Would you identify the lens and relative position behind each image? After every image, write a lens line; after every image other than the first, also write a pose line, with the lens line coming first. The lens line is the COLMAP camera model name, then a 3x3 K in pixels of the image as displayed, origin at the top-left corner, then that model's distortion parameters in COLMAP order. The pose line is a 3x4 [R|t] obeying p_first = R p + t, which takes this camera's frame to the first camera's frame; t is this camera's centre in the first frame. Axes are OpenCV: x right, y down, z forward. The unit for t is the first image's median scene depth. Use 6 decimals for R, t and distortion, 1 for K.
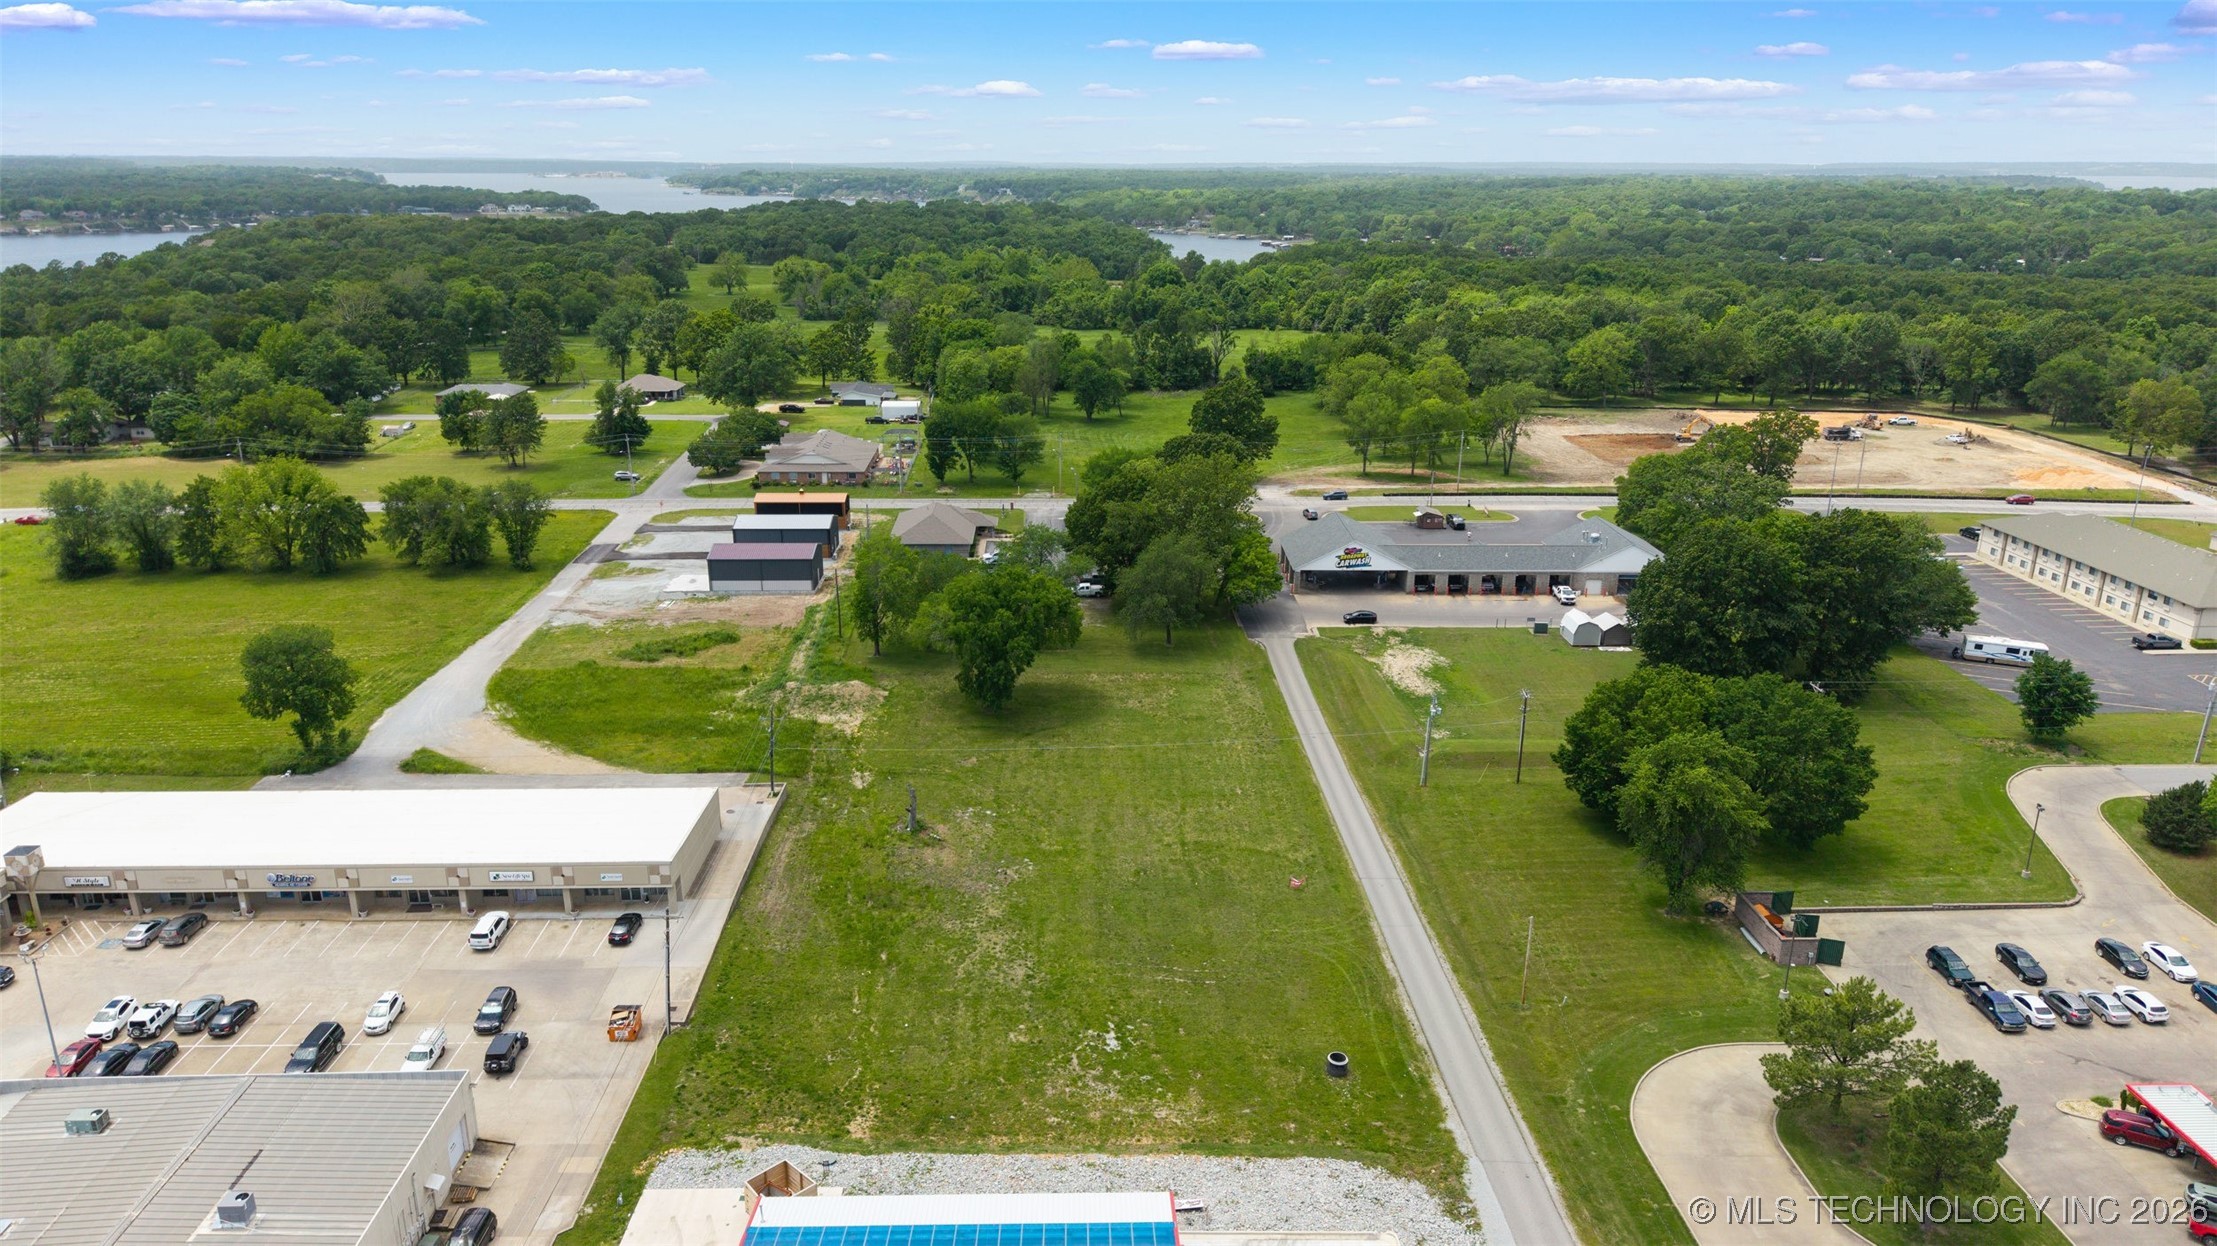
lens RADIAL K [[1455.3, 0, 1101.0], [0, 1455.3, 683.4], [0, 0, 1]] dist [0.045005, -0.050666]
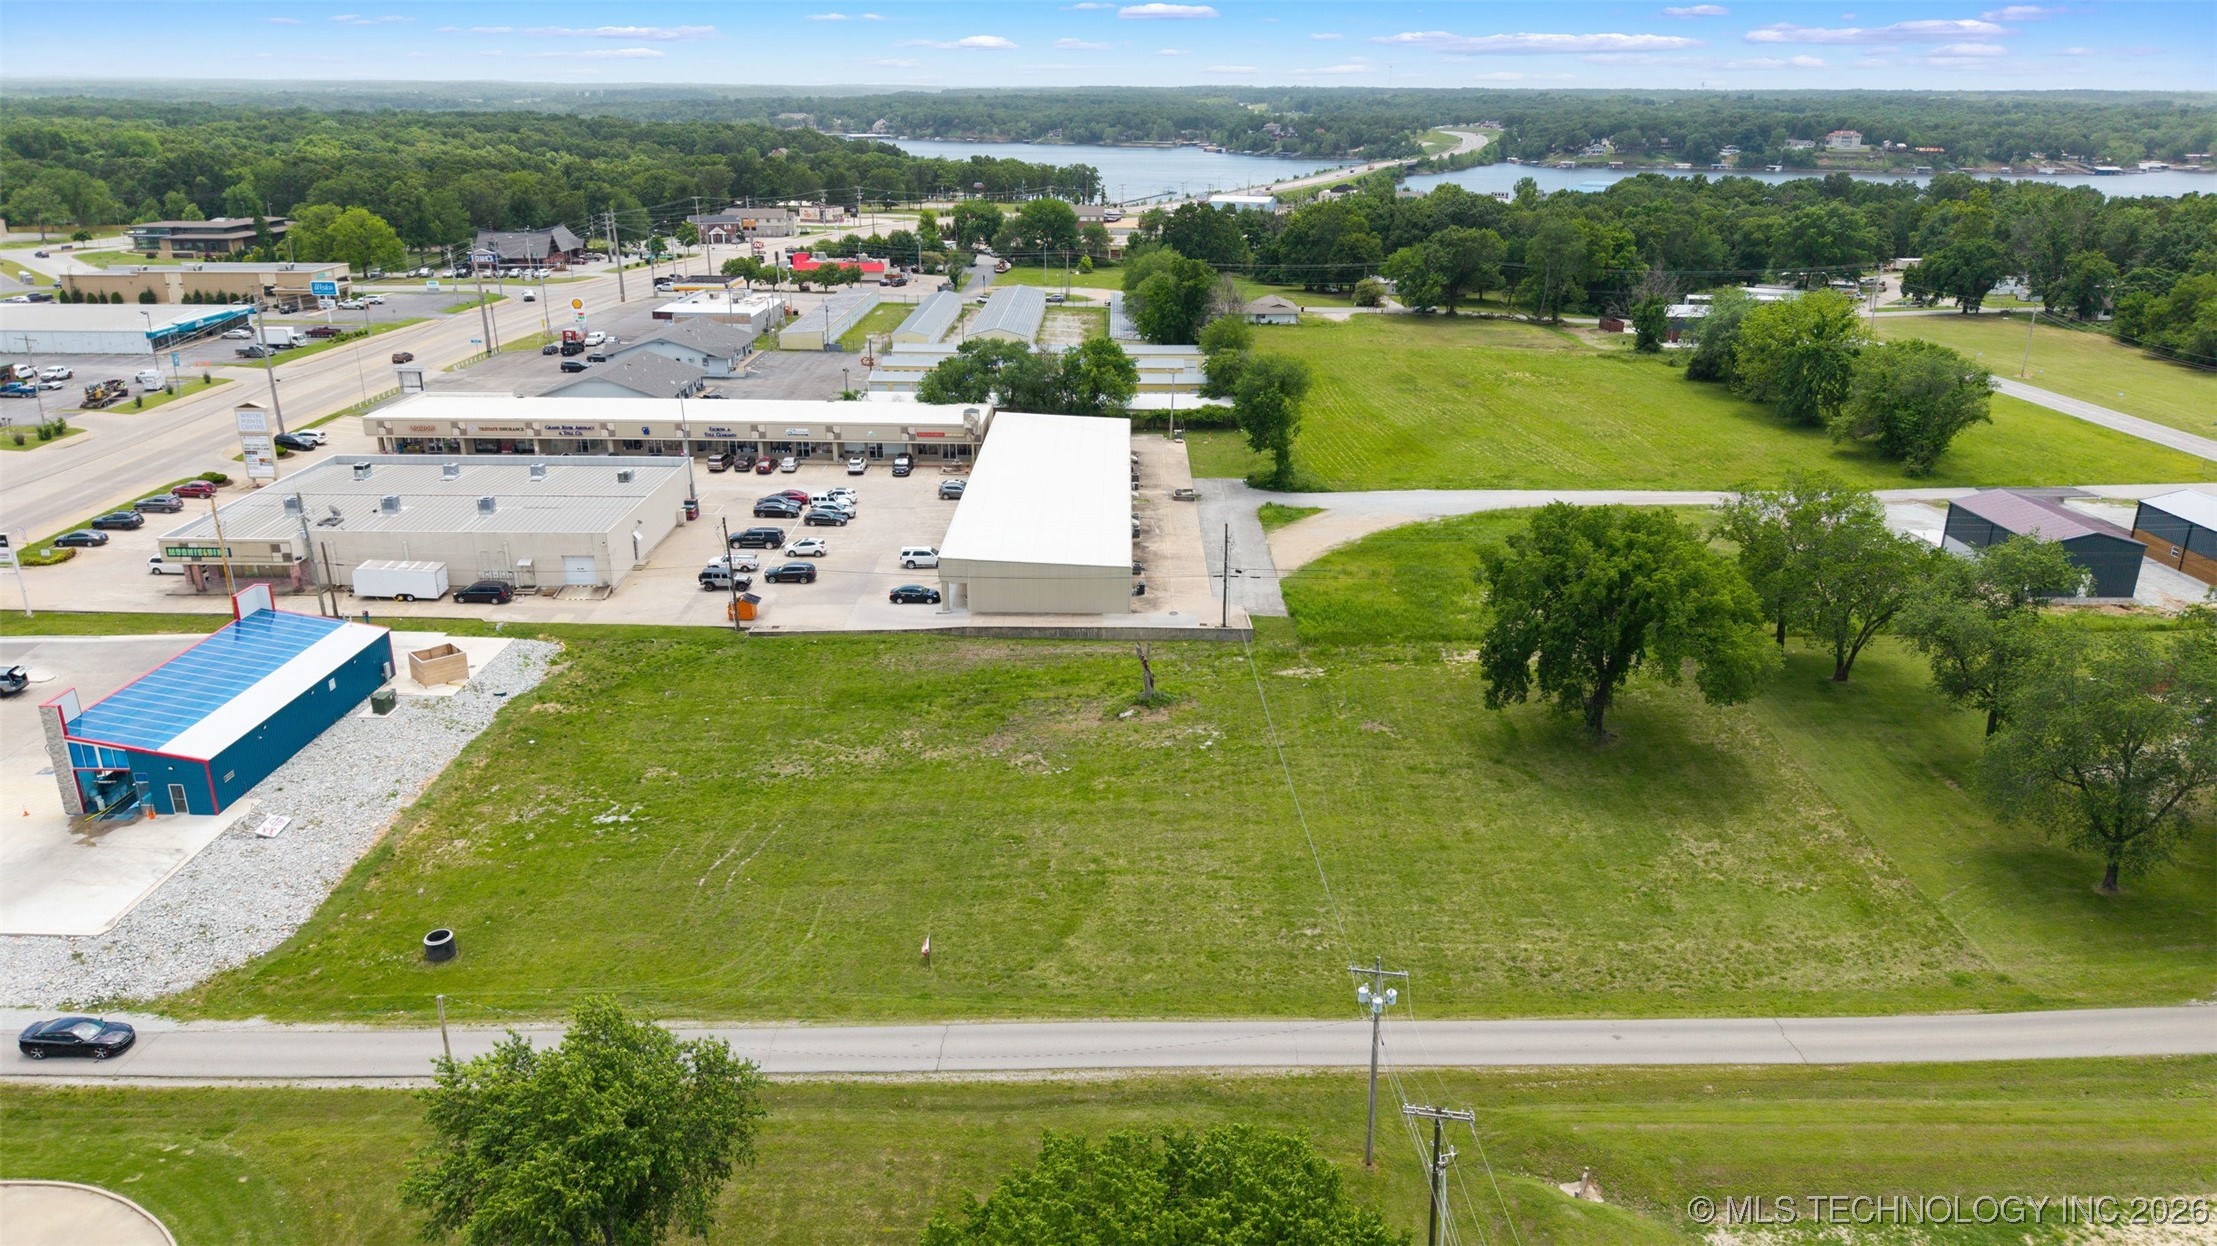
lens RADIAL K [[1455.3, 0, 1101.0], [0, 1455.3, 683.4], [0, 0, 1]] dist [0.045005, -0.050666]
pose [[-0.037183, 0.370982, -0.927895, 0.453625], [-0.341798, 0.867813, 0.360658, -0.139189], [0.939037, 0.330563, 0.094534, 0.682245]]
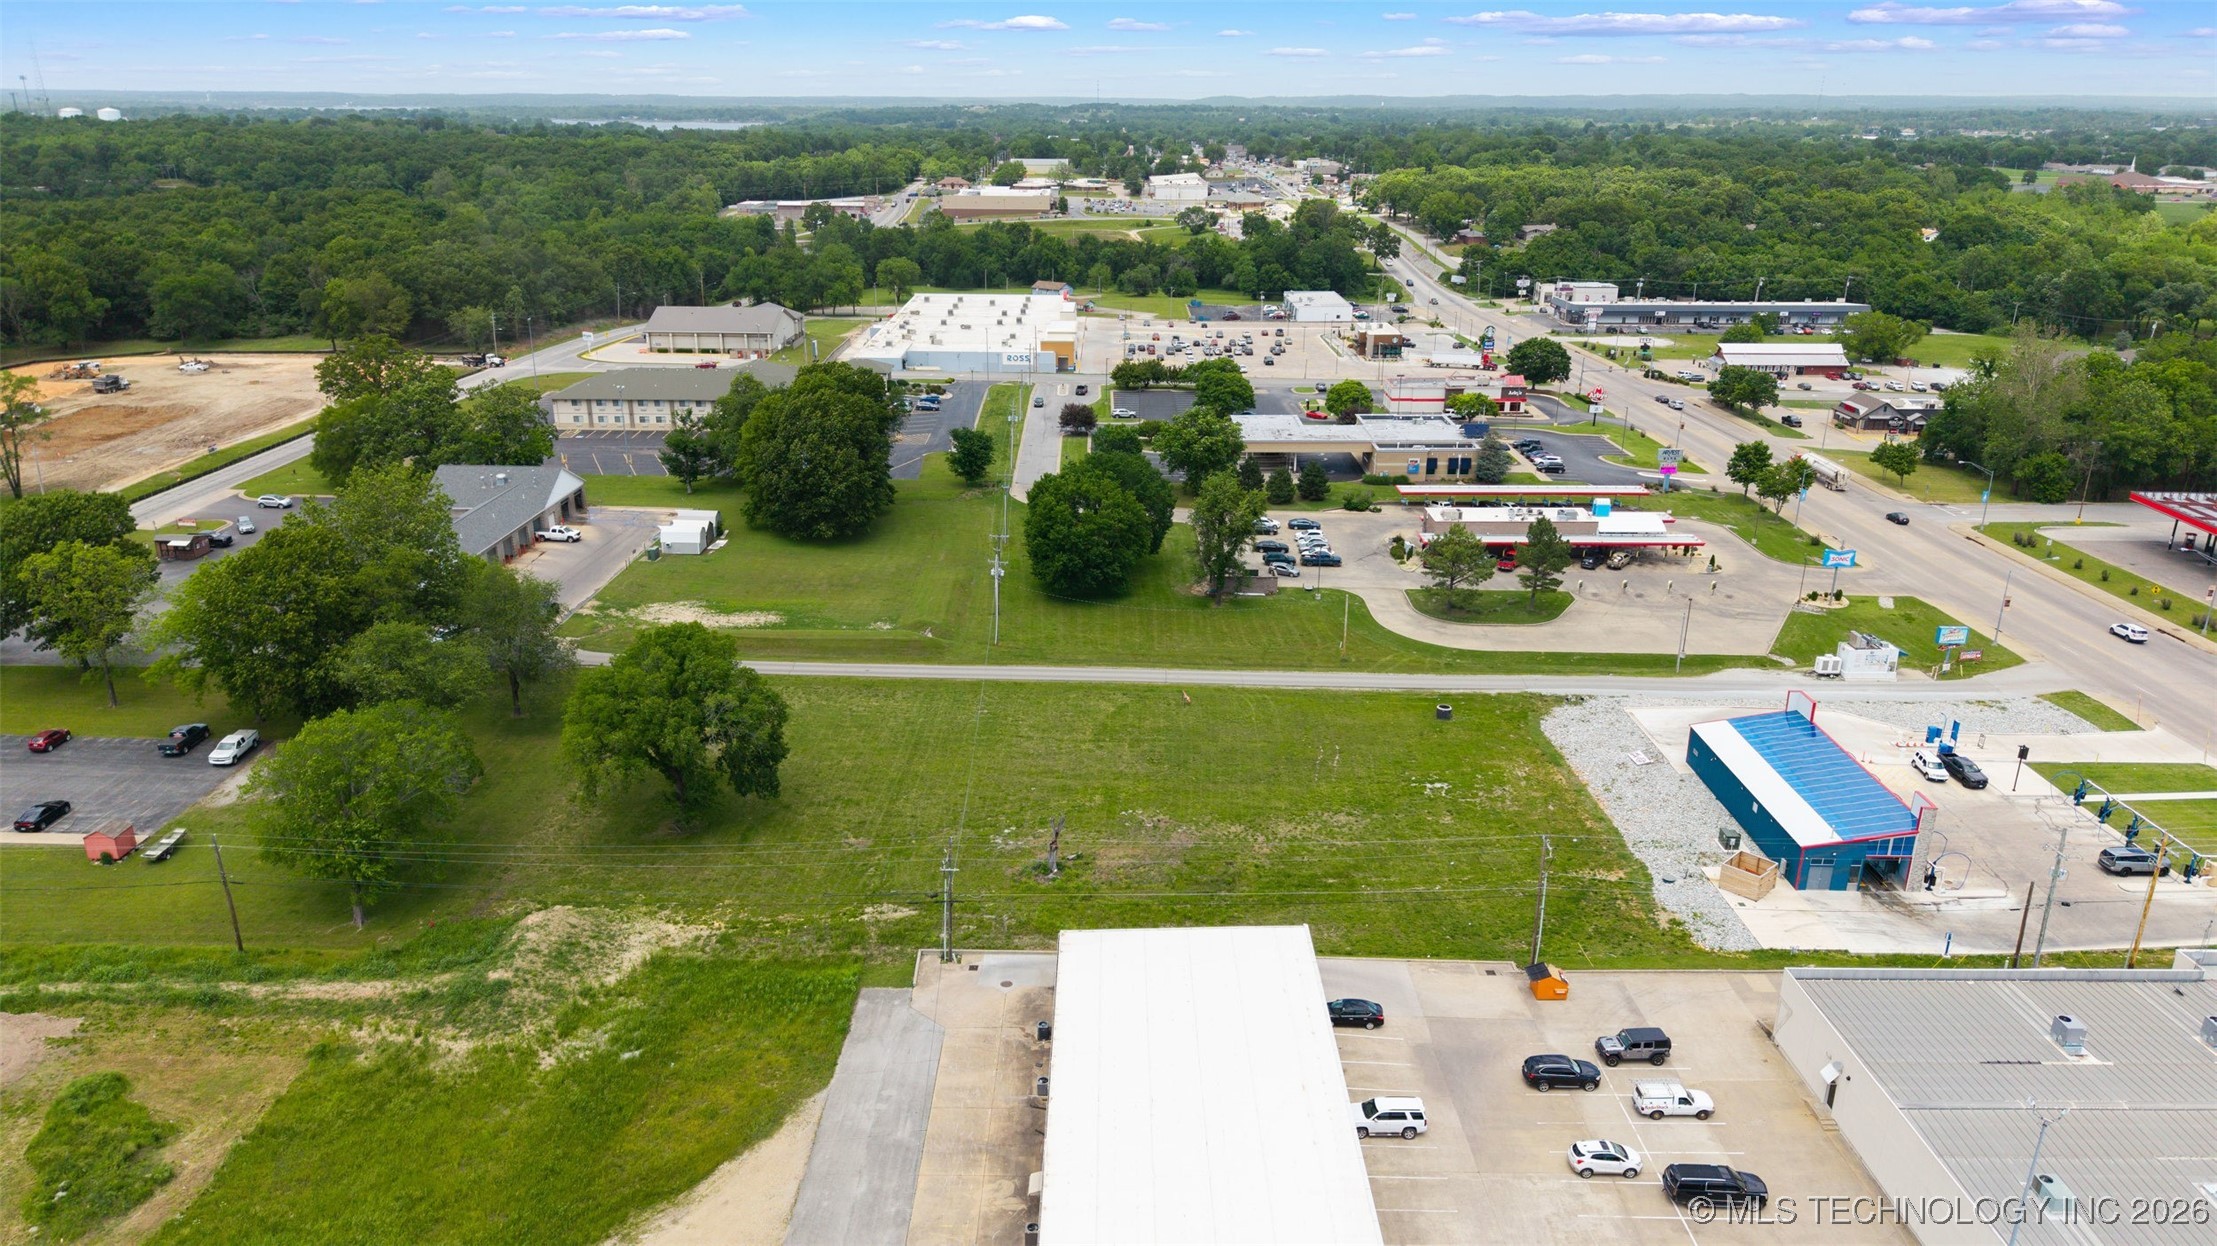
lens RADIAL K [[1465.3, 0, 1106.0], [0, 1465.3, 651.7], [0, 0, 1]] dist [0.042682, -0.047797]
pose [[0.031234, -0.355737, 0.934064, -0.662672], [0.331868, 0.885195, 0.326028, -0.209750], [-0.942809, 0.299803, 0.145706, 0.615530]]
